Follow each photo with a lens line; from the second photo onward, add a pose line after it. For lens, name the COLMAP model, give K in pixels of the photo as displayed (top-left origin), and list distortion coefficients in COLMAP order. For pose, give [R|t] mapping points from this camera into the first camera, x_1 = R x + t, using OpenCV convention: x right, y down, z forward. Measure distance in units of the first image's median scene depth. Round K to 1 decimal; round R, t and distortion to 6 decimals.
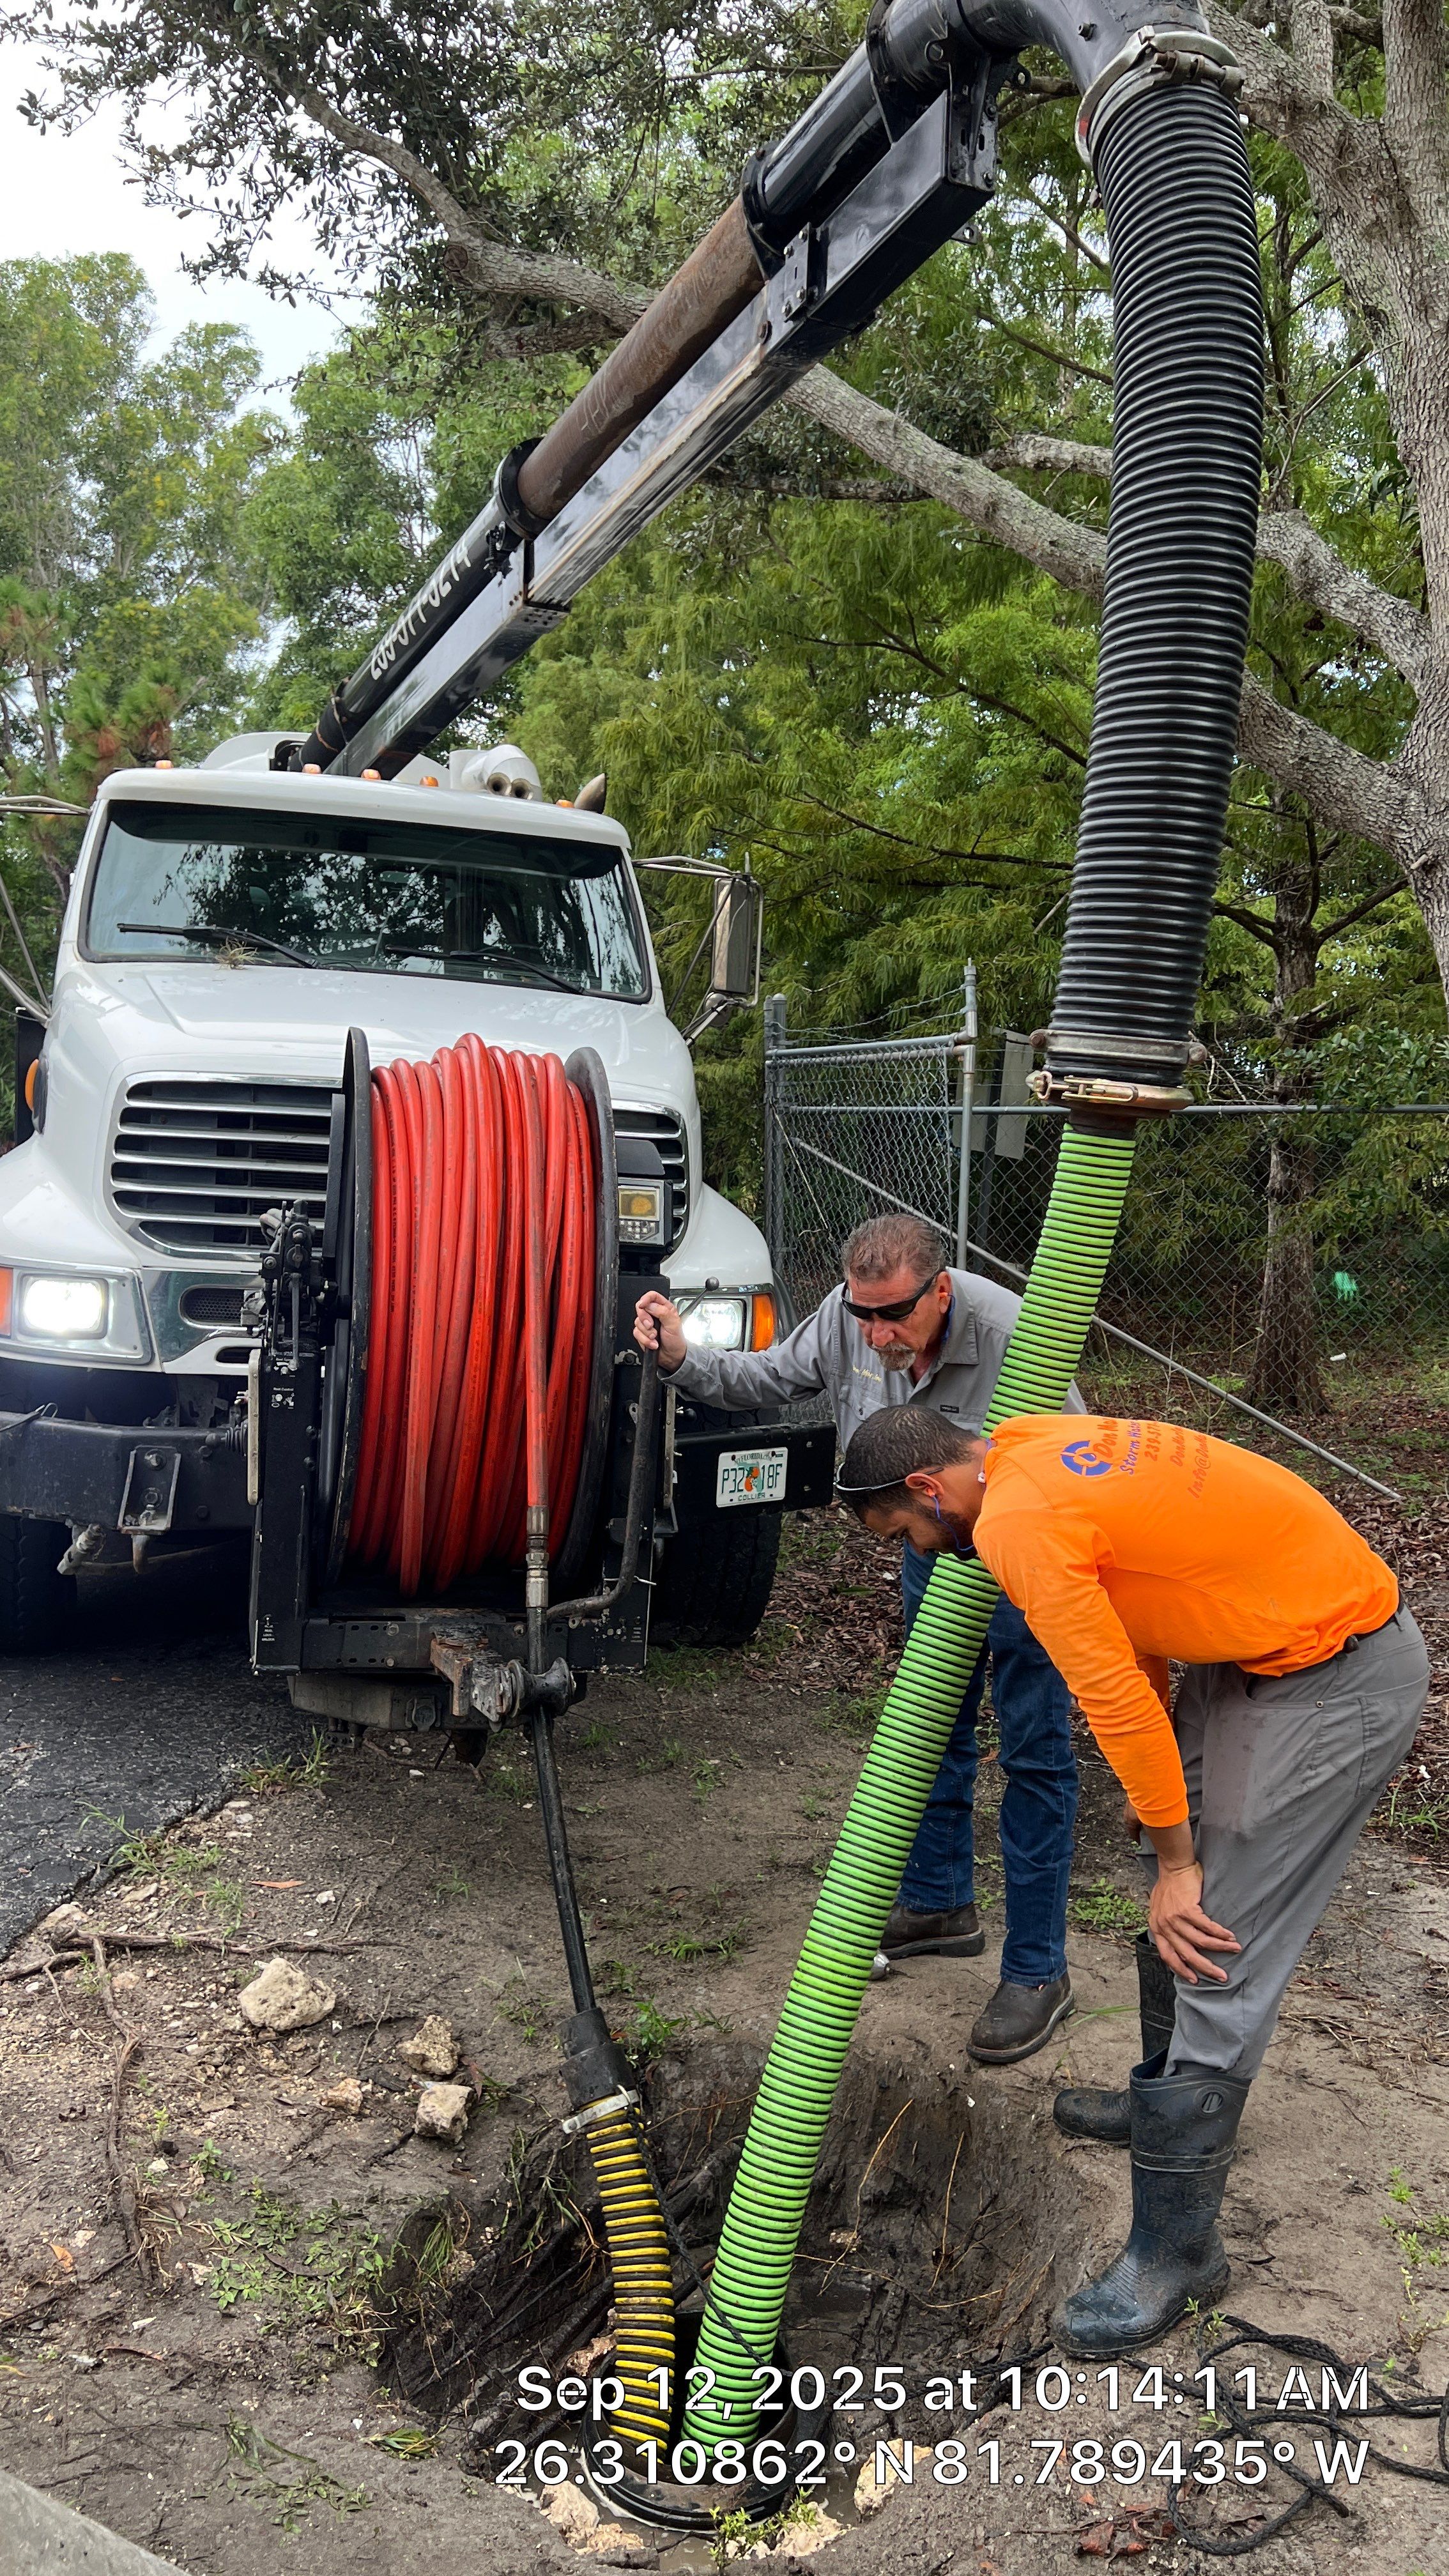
lens RADIAL K [[1927.4, 0, 705.1], [0, 1927.4, 1297.9], [0, 0, 1]] dist [0.055607, -0.063226]
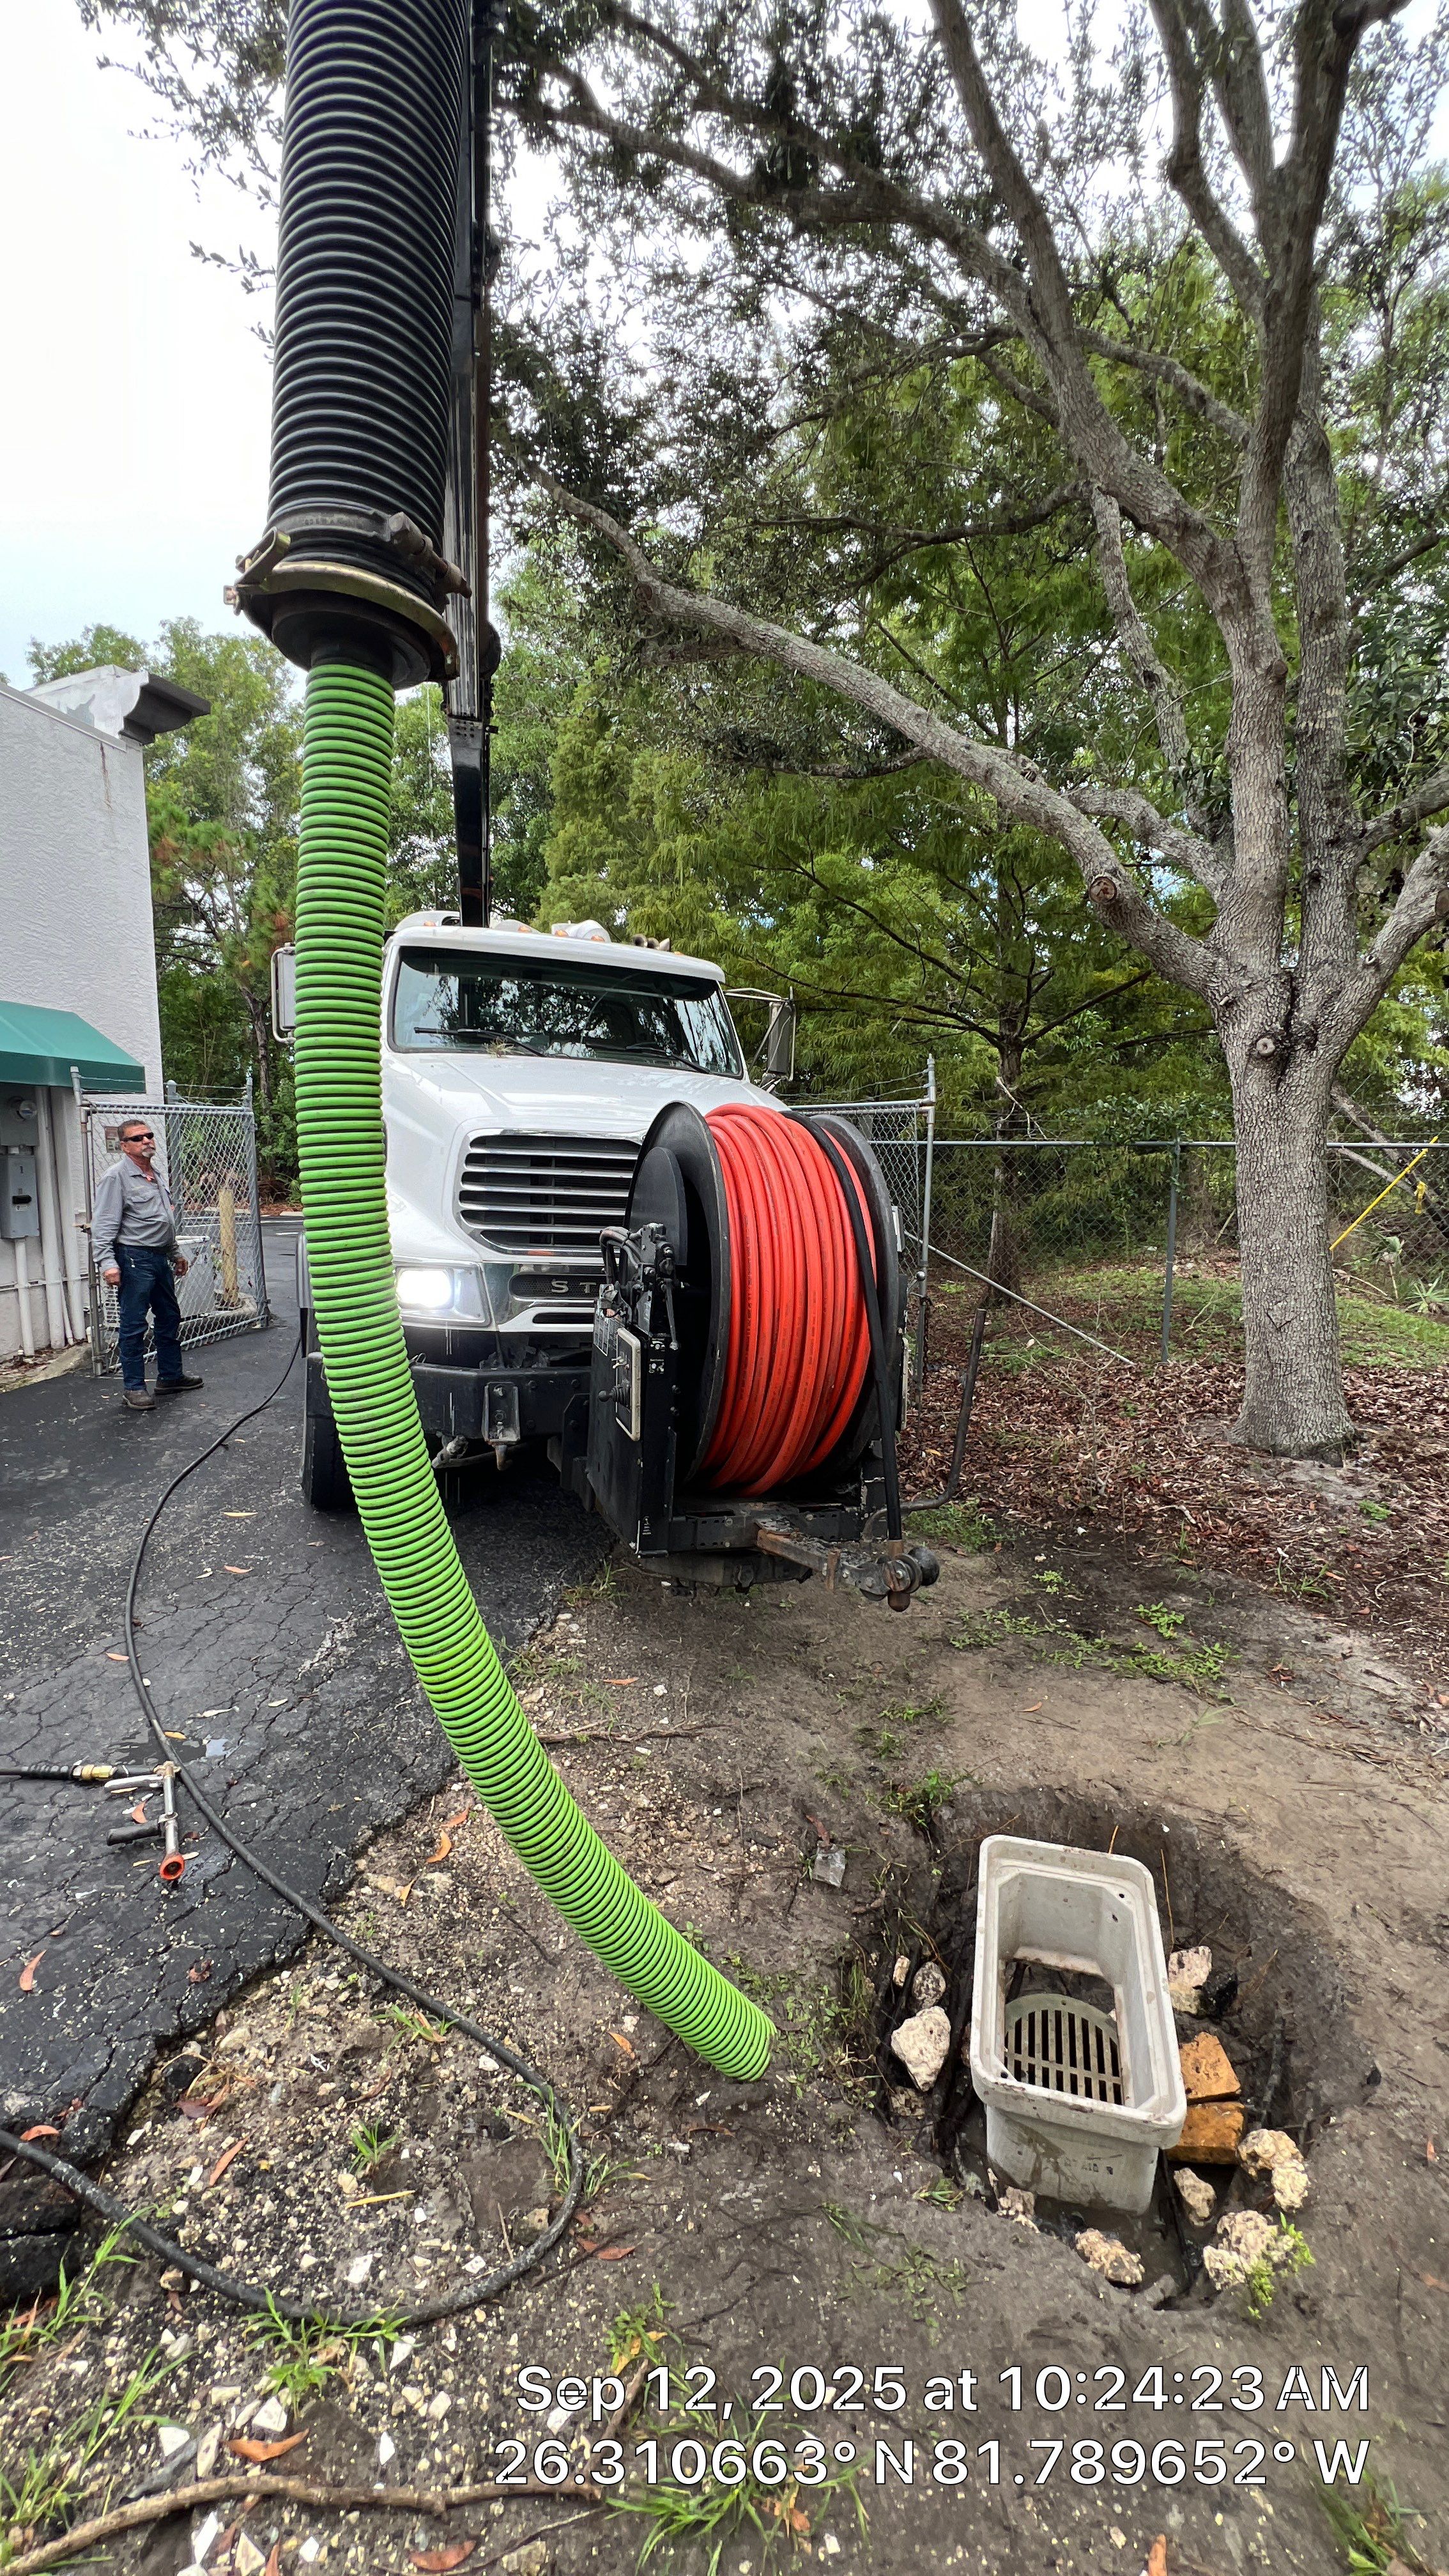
lens RADIAL K [[1029.4, 0, 730.8], [0, 1029.4, 1279.5], [0, 0, 1]] dist [-0.004715, 0.001122]
pose [[0.991502, -0.018623, 0.128754, -0.196758], [0.012769, 0.998853, 0.046146, -0.034291], [-0.129465, -0.044110, 0.990602, 0.187442]]
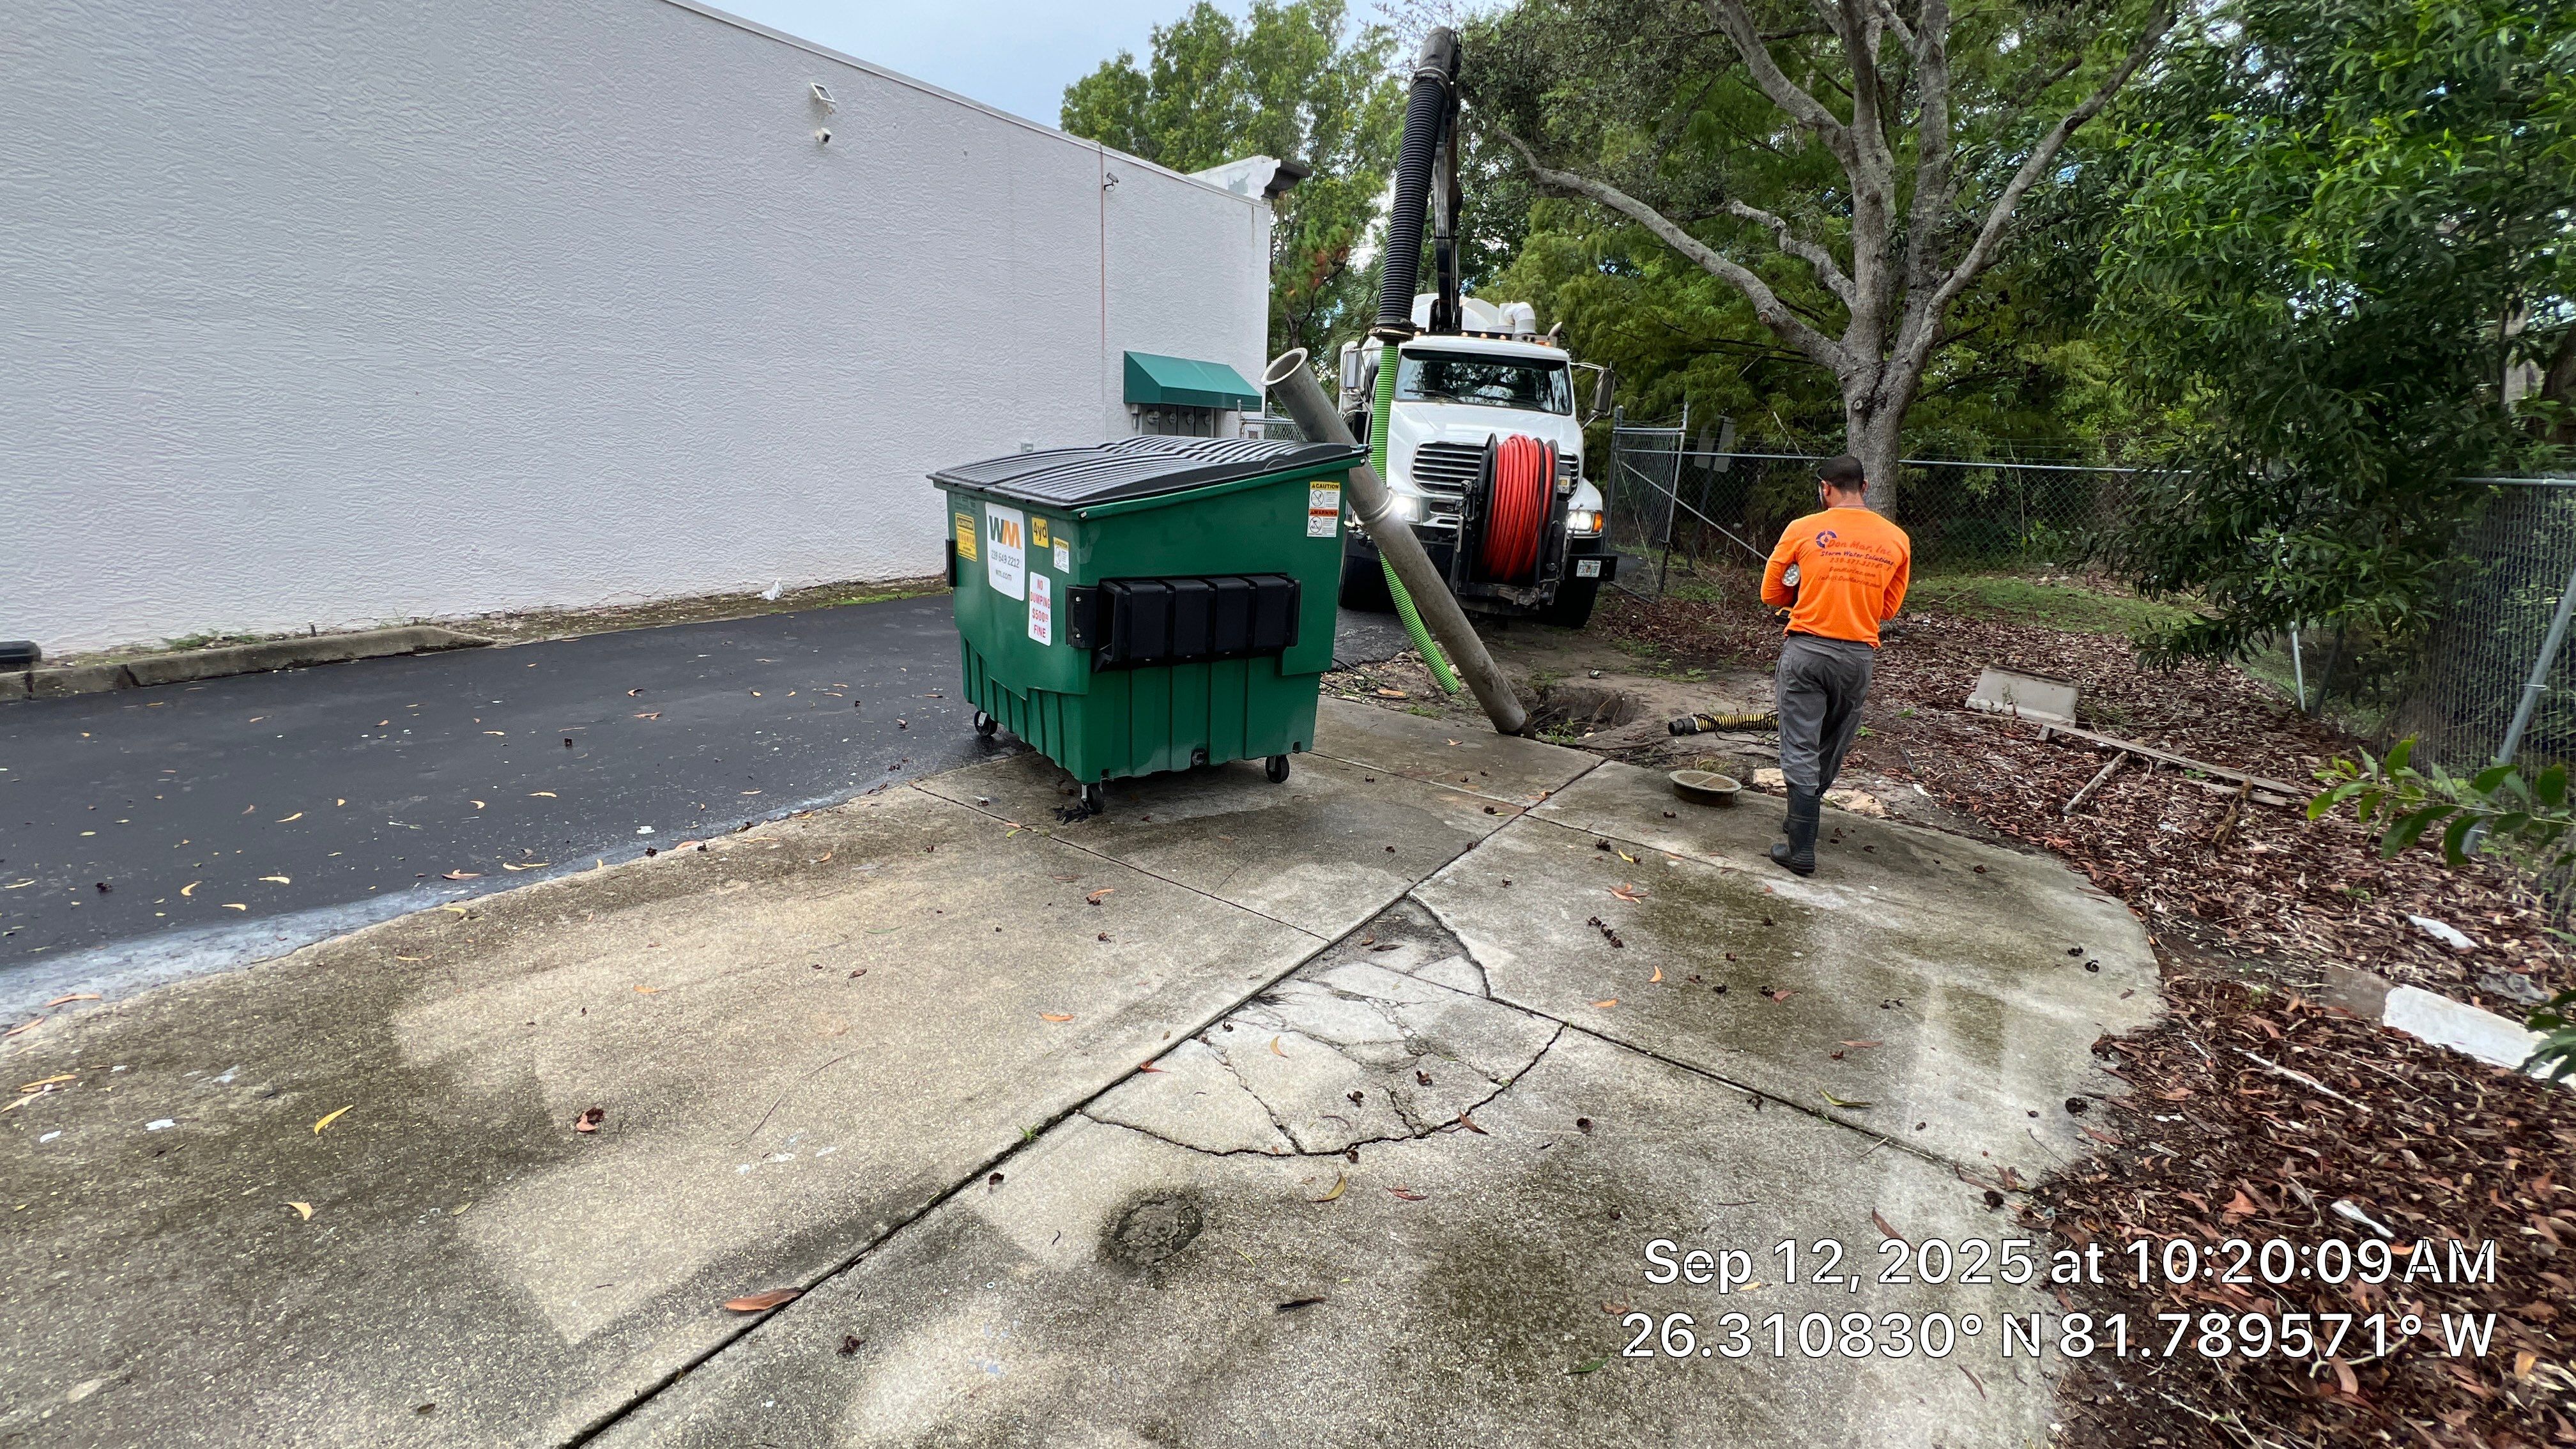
lens RADIAL K [[1029.4, 0, 1281.4], [0, 1029.4, 719.5], [0, 0, 1]] dist [-0.004715, 0.001122]
pose [[0.959321, 0.100519, -0.263818, 0.010739], [-0.052812, 0.981867, 0.182067, 0.056879], [0.277335, -0.160728, 0.947234, -0.934911]]
